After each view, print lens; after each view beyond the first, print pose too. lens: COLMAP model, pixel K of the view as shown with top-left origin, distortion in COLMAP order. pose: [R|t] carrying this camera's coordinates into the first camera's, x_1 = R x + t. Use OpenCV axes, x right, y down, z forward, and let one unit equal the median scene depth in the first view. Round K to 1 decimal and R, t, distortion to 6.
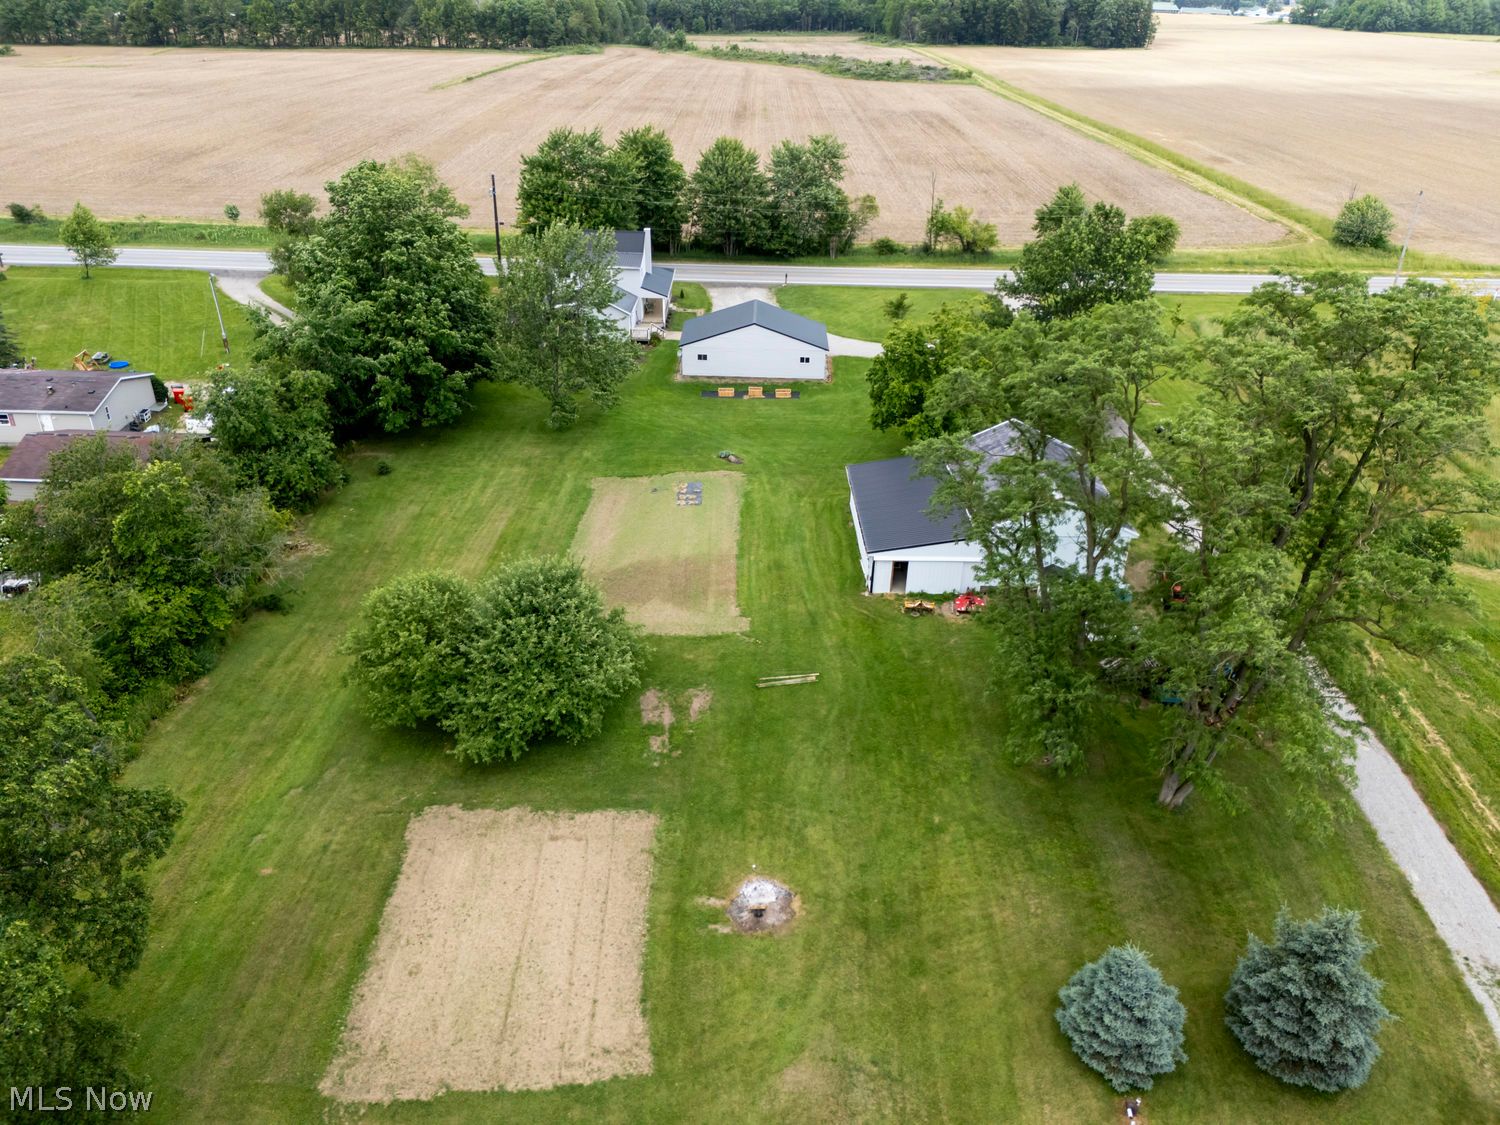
lens RADIAL K [[1102.6, 0, 756.4], [0, 1102.6, 556.2], [0, 0, 1]] dist [0.026499, -0.011167]
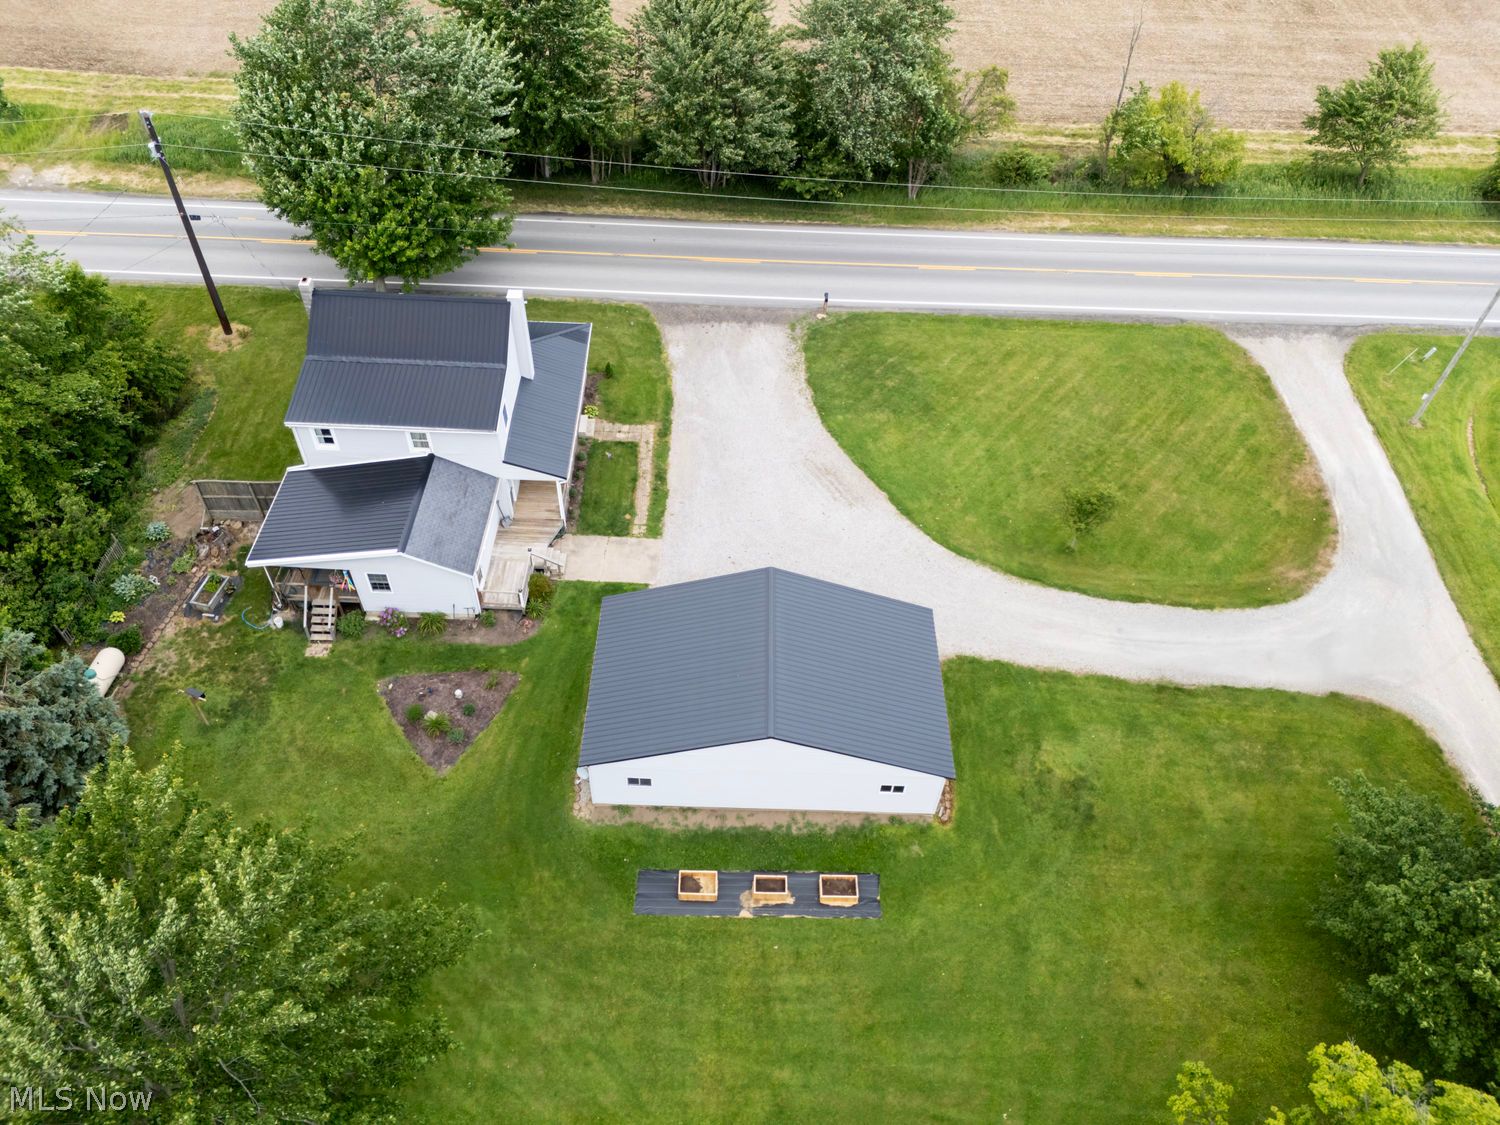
lens RADIAL K [[1102.6, 0, 750.8], [0, 1102.6, 555.8], [0, 0, 1]] dist [0.026499, -0.011167]
pose [[0.999917, 0.008011, 0.010086, -0.012974], [-0.010908, 0.943072, 0.332409, -0.397877], [-0.006849, -0.332491, 0.943081, 0.652832]]
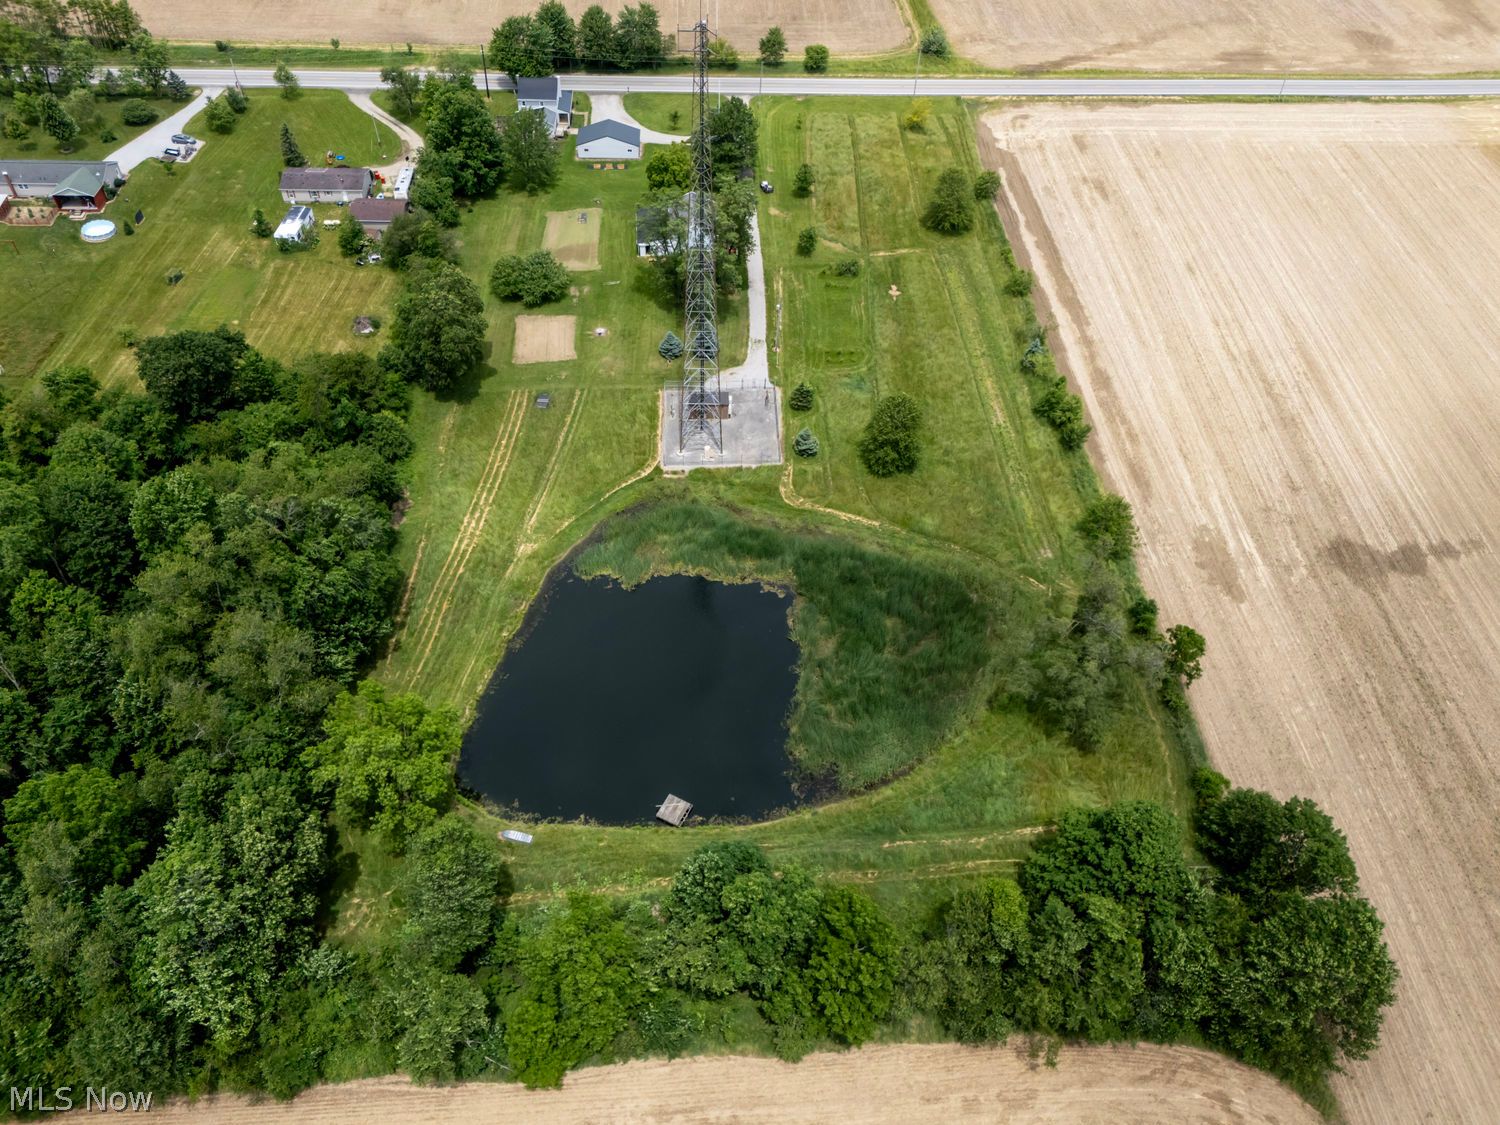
lens RADIAL K [[1102.6, 0, 766.2], [0, 1102.6, 567.5], [0, 0, 1]] dist [0.026499, -0.011167]
pose [[0.997783, -0.034771, 0.056739, 0.174922], [0.014425, 0.945371, 0.325678, -0.102758], [-0.064963, -0.324138, 0.943777, -1.603579]]
